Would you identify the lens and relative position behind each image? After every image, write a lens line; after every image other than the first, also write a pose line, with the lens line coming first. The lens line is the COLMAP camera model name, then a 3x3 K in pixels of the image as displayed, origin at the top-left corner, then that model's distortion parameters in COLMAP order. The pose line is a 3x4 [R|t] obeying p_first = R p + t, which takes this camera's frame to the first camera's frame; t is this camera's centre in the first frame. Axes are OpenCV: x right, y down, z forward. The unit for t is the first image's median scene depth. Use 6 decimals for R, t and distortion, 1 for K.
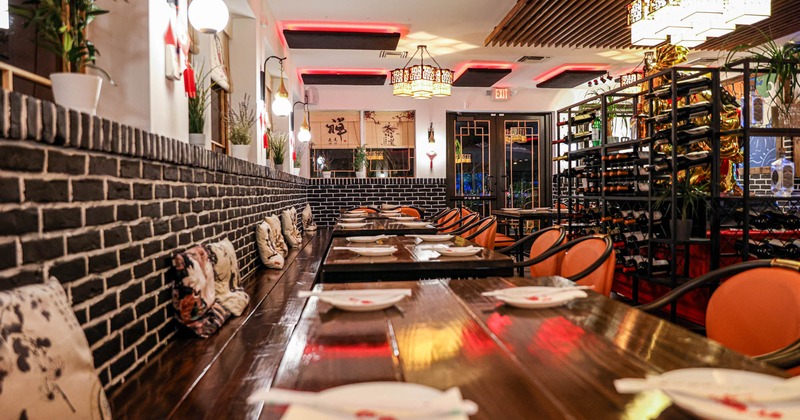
lens RADIAL K [[606.1, 0, 401.7], [0, 606.1, 207.3], [0, 0, 1]] dist [-0.012150, -0.005479]
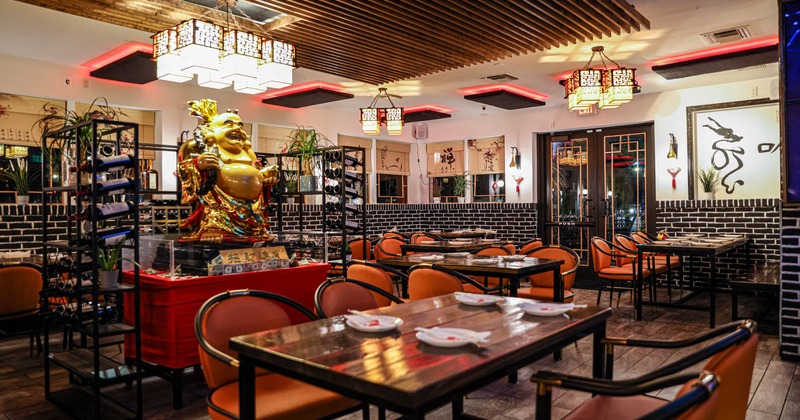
lens RADIAL K [[606.1, 0, 404.5], [0, 606.1, 209.6], [0, 0, 1]] dist [-0.012150, -0.005479]
pose [[0.708712, -0.001837, -0.705495, 0.608269], [-0.010600, 0.999856, -0.013252, -0.022130], [0.705418, 0.016870, 0.708591, 0.174657]]
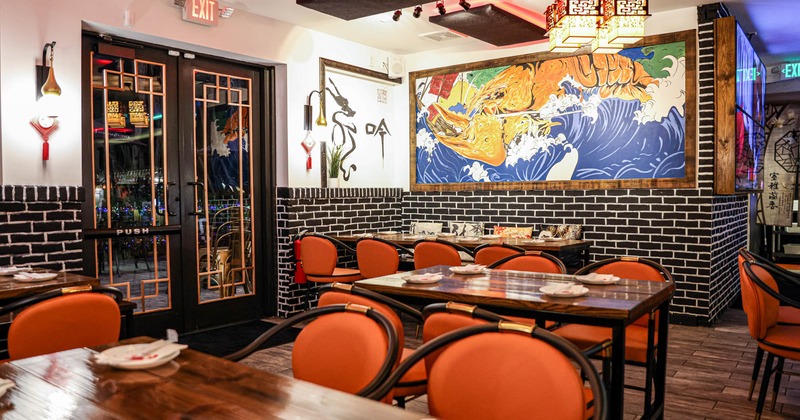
lens RADIAL K [[606.1, 0, 395.1], [0, 606.1, 215.9], [0, 0, 1]] dist [-0.012150, -0.005479]
pose [[0.689712, -0.024294, 0.723677, -0.077647], [0.016494, 0.999705, 0.017840, -0.031746], [-0.723896, -0.000368, 0.689909, 0.565300]]
